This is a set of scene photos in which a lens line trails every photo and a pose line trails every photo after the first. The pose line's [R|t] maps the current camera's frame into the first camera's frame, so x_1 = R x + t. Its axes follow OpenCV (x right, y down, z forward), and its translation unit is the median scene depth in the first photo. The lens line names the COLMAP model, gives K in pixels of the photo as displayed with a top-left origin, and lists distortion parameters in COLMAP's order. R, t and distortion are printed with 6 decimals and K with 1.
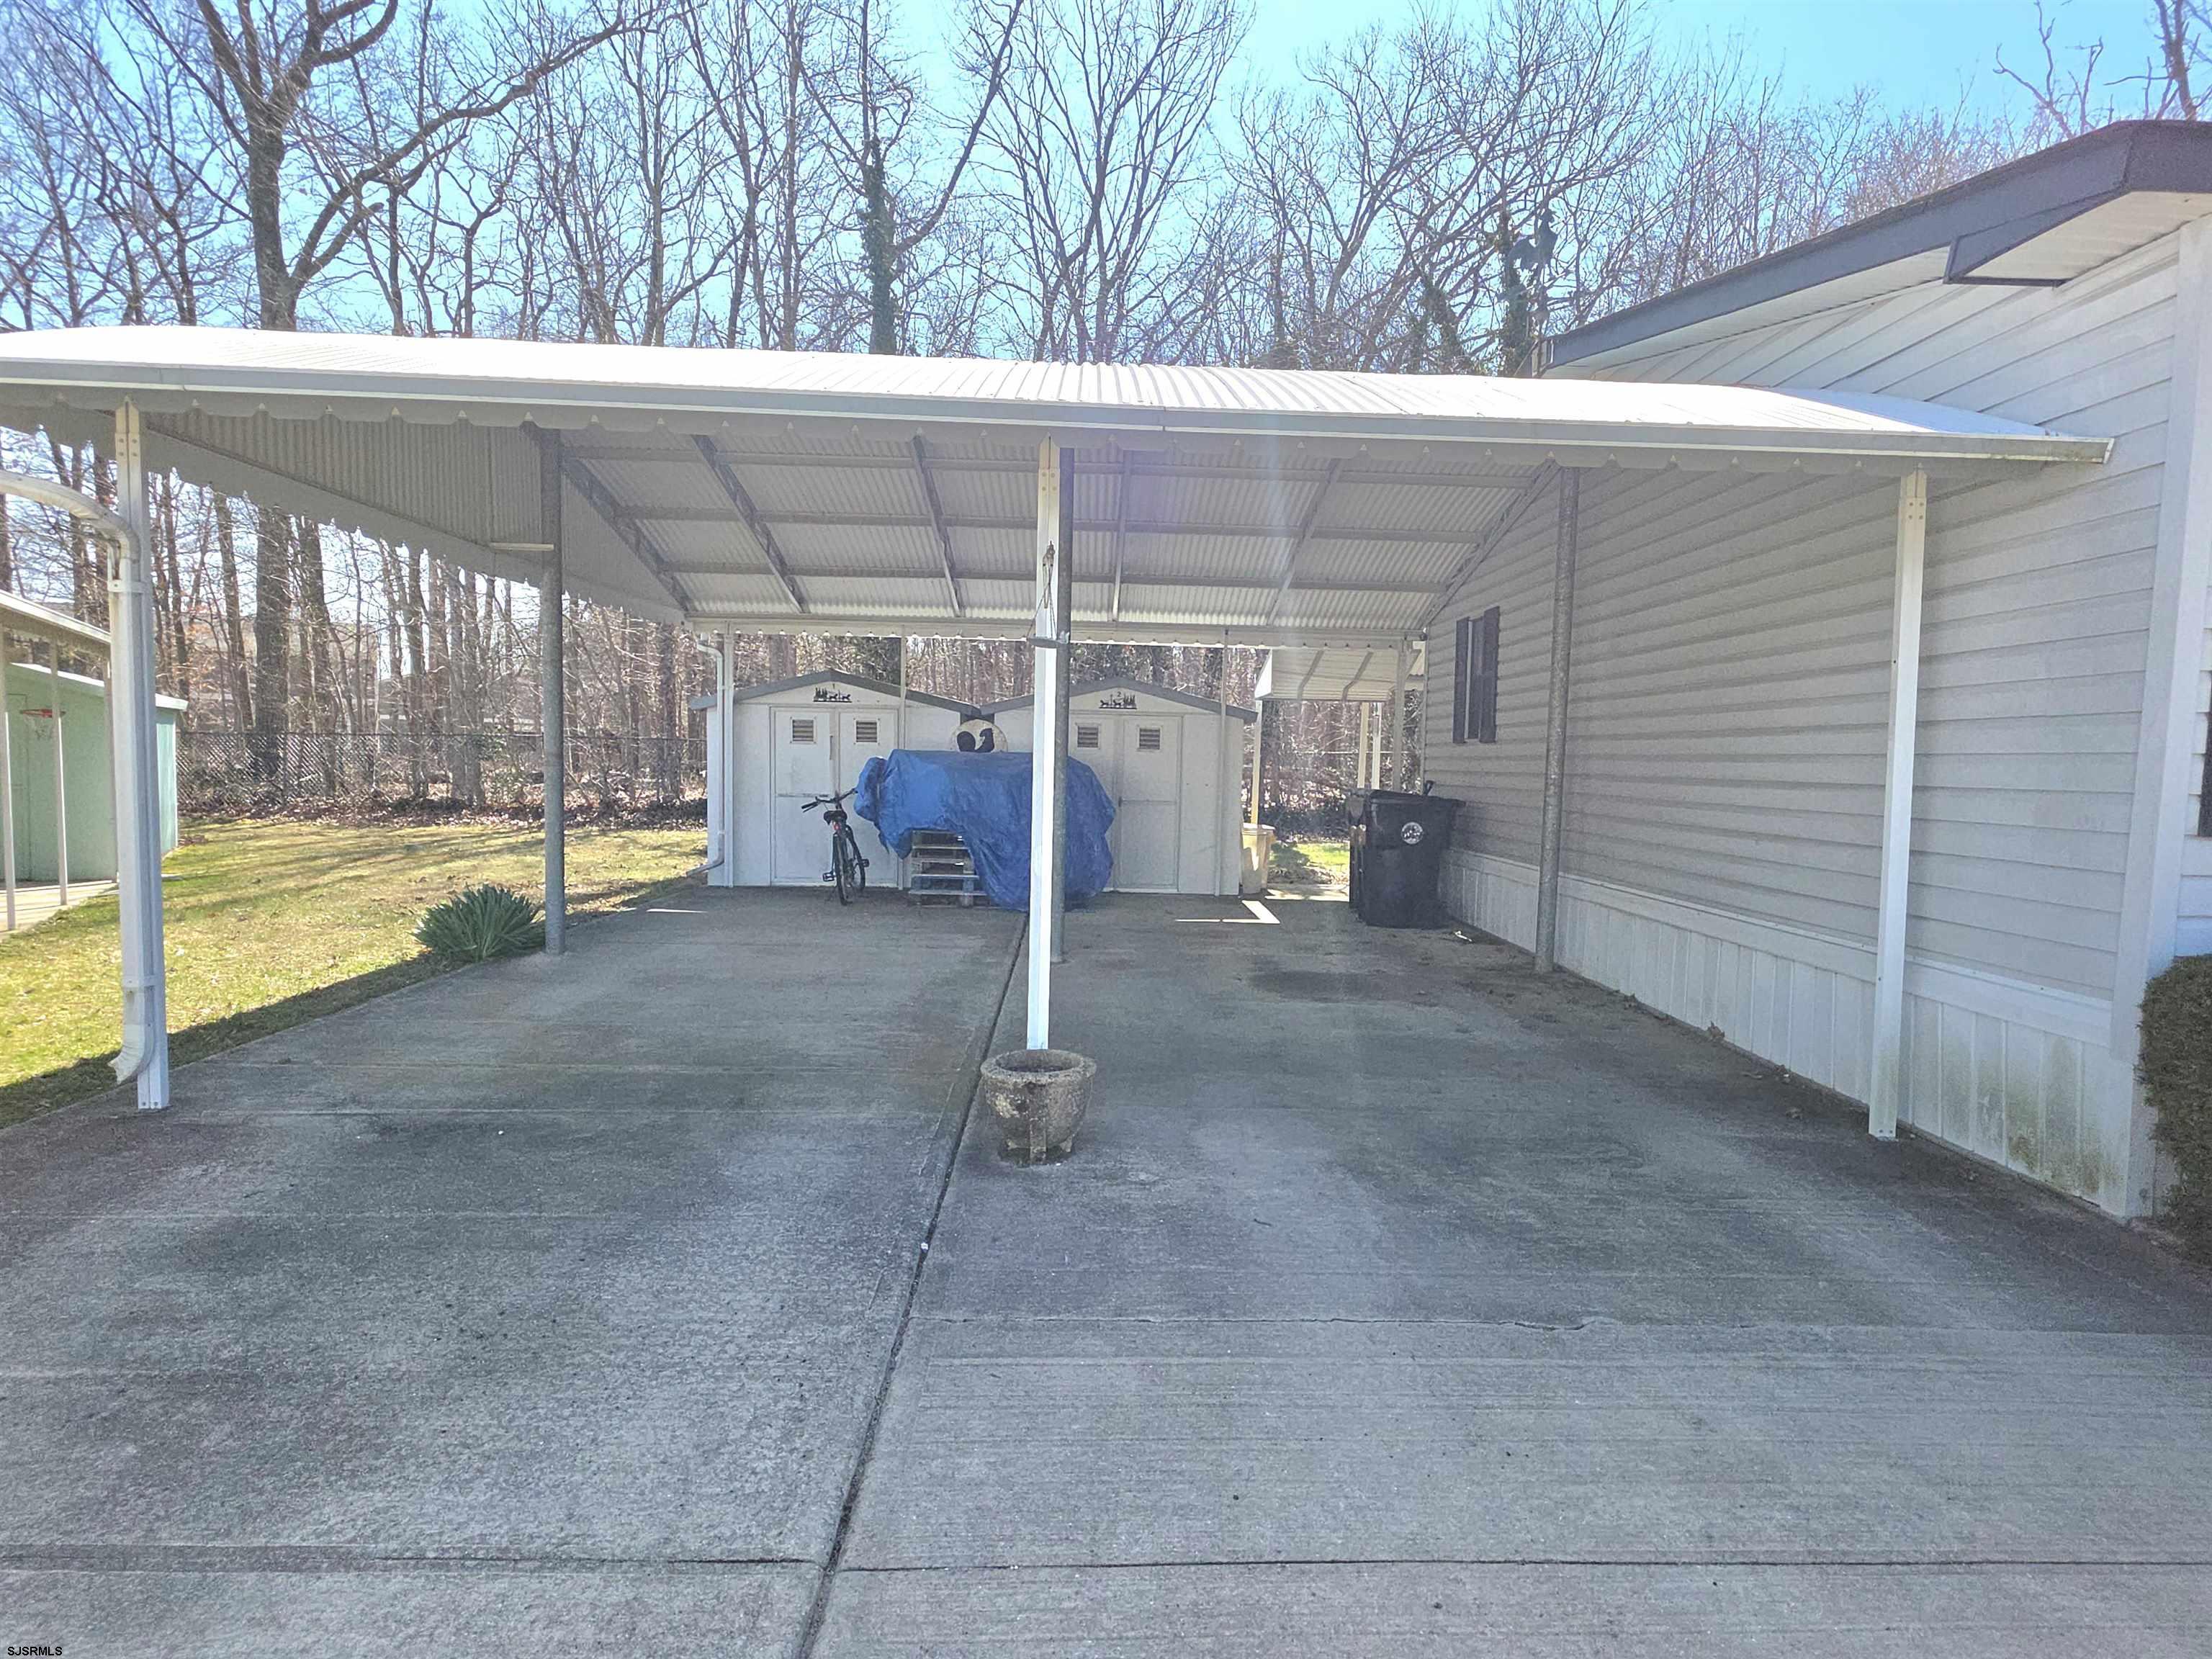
lens RADIAL K [[1162.1, 0, 1109.0], [0, 1162.1, 830.6], [0, 0, 1]] dist [0.008095, -0.004764]
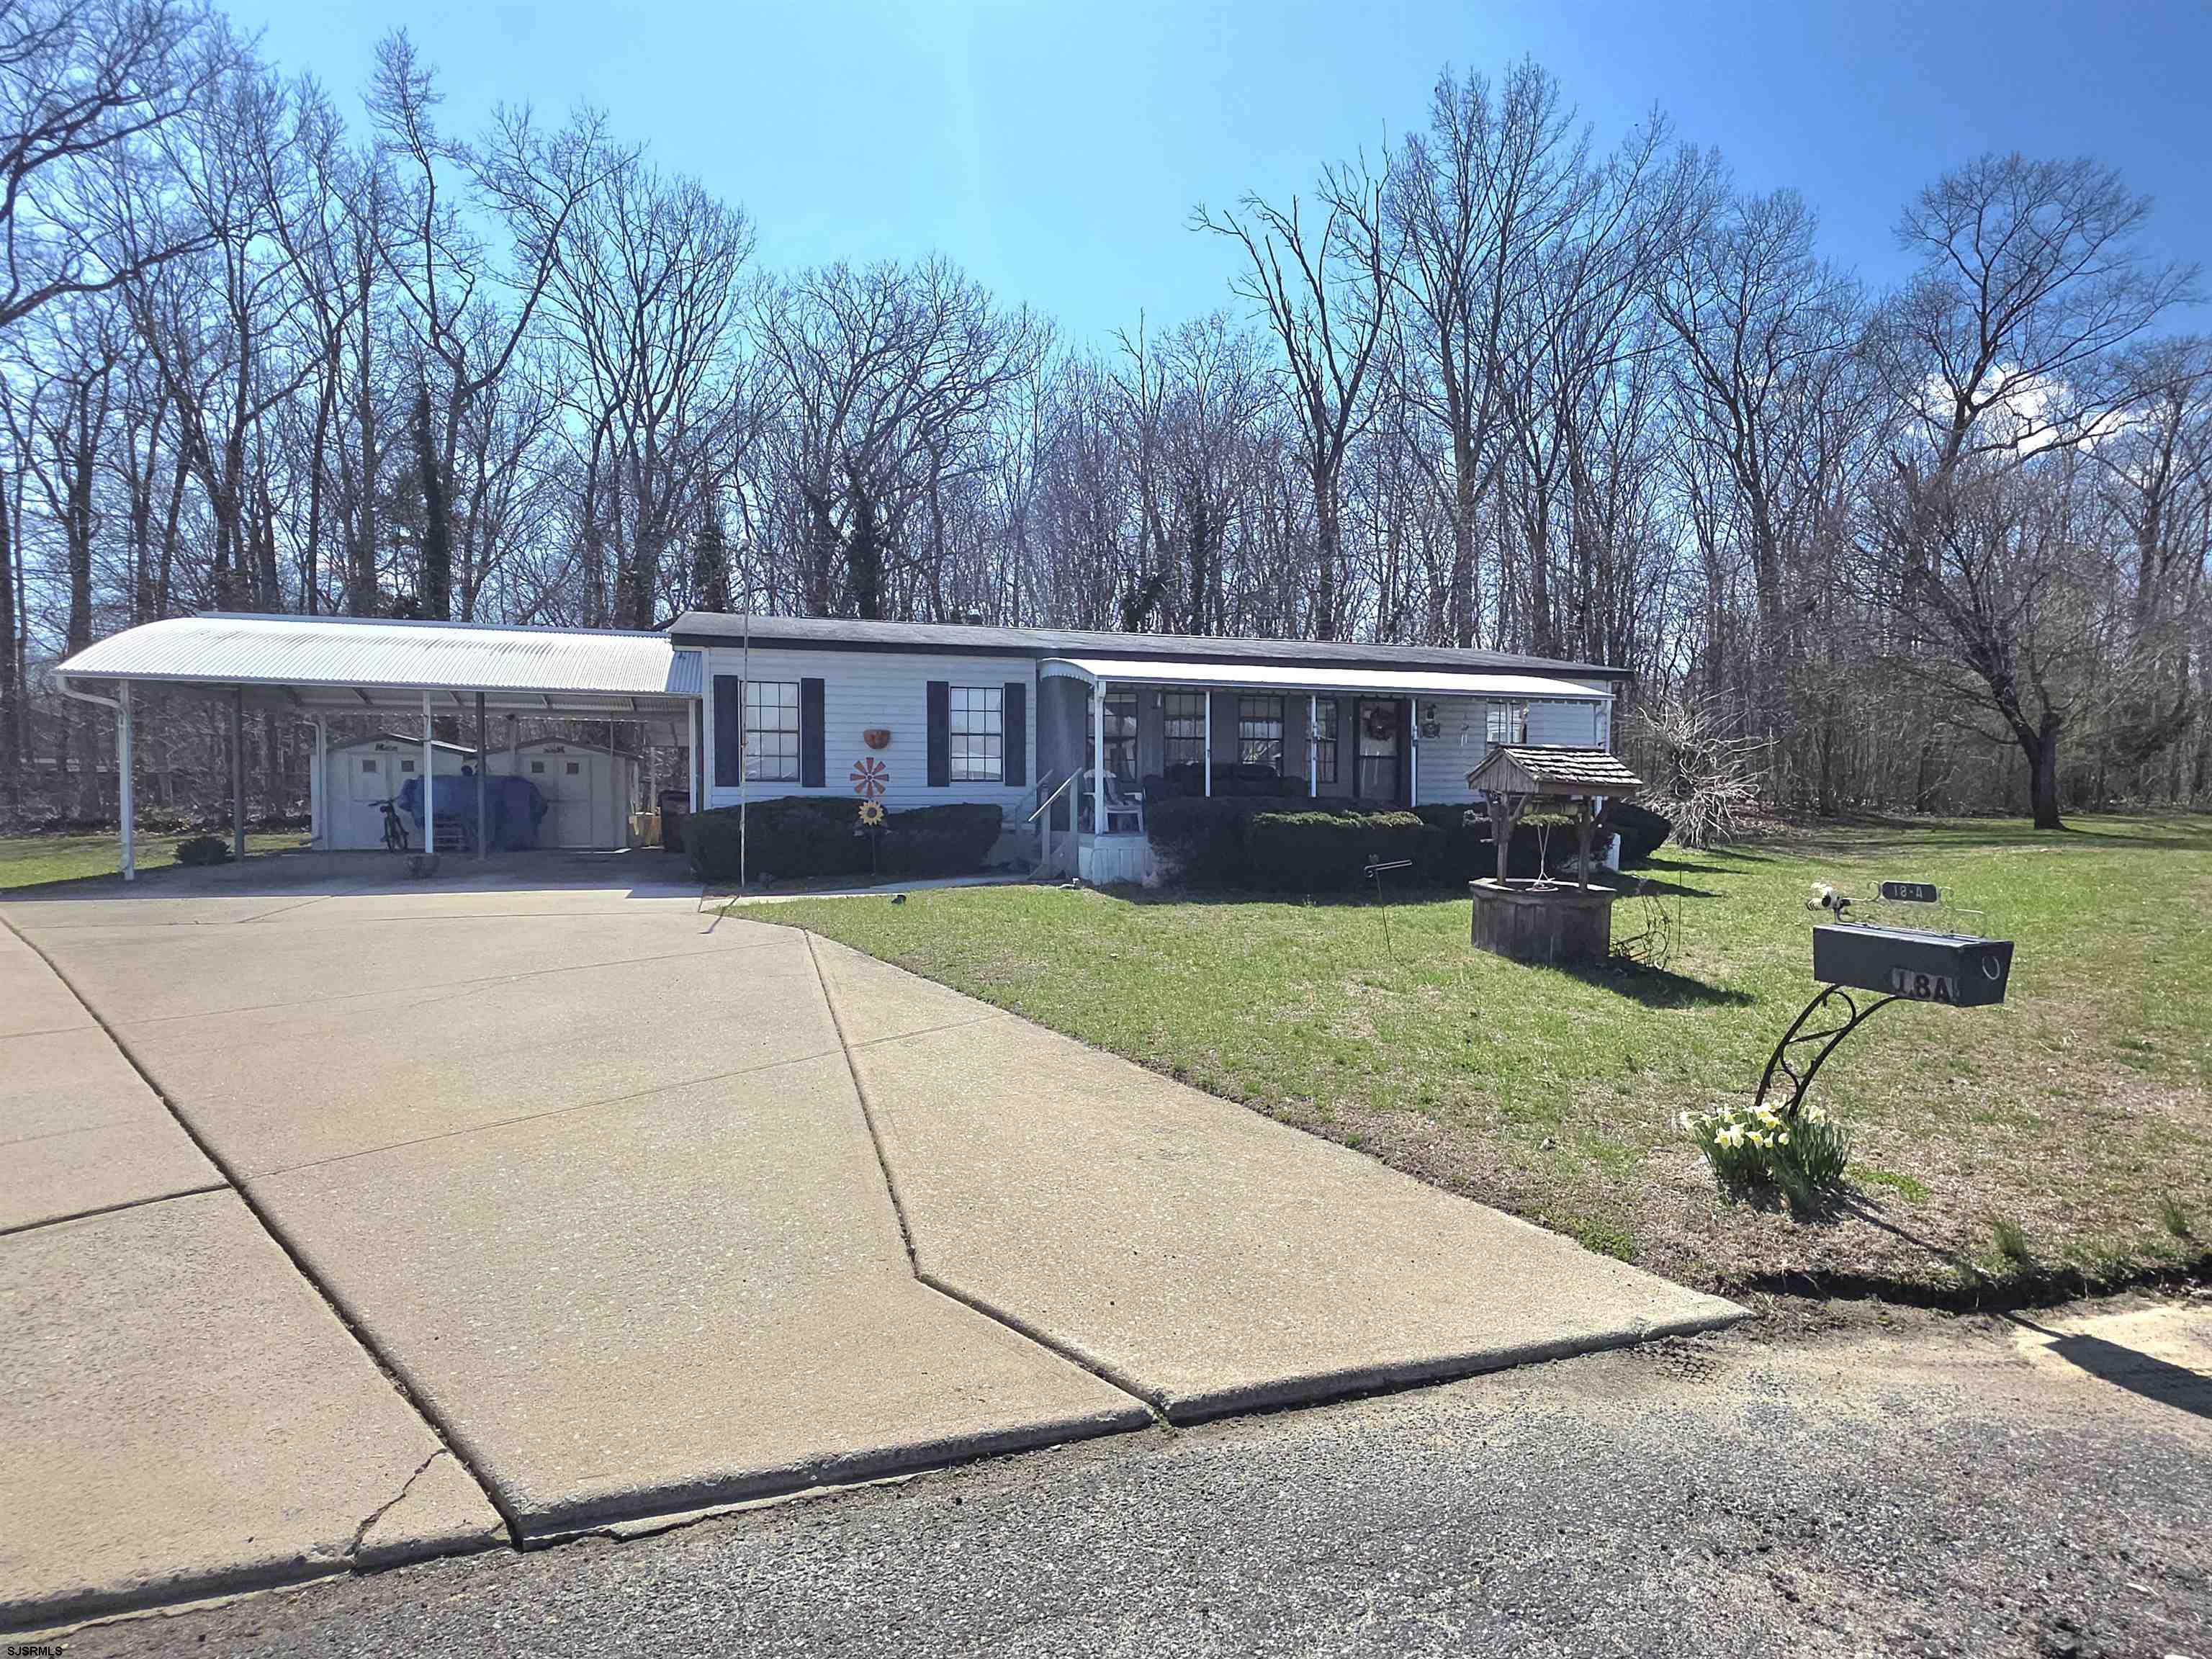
lens RADIAL K [[1162.1, 0, 1108.8], [0, 1162.1, 833.7], [0, 0, 1]] dist [0.008095, -0.004764]
pose [[0.960875, -0.030202, 0.275331, 0.363910], [0.038086, 0.999002, -0.023333, 0.112453], [-0.274352, 0.032906, 0.961066, -1.136794]]
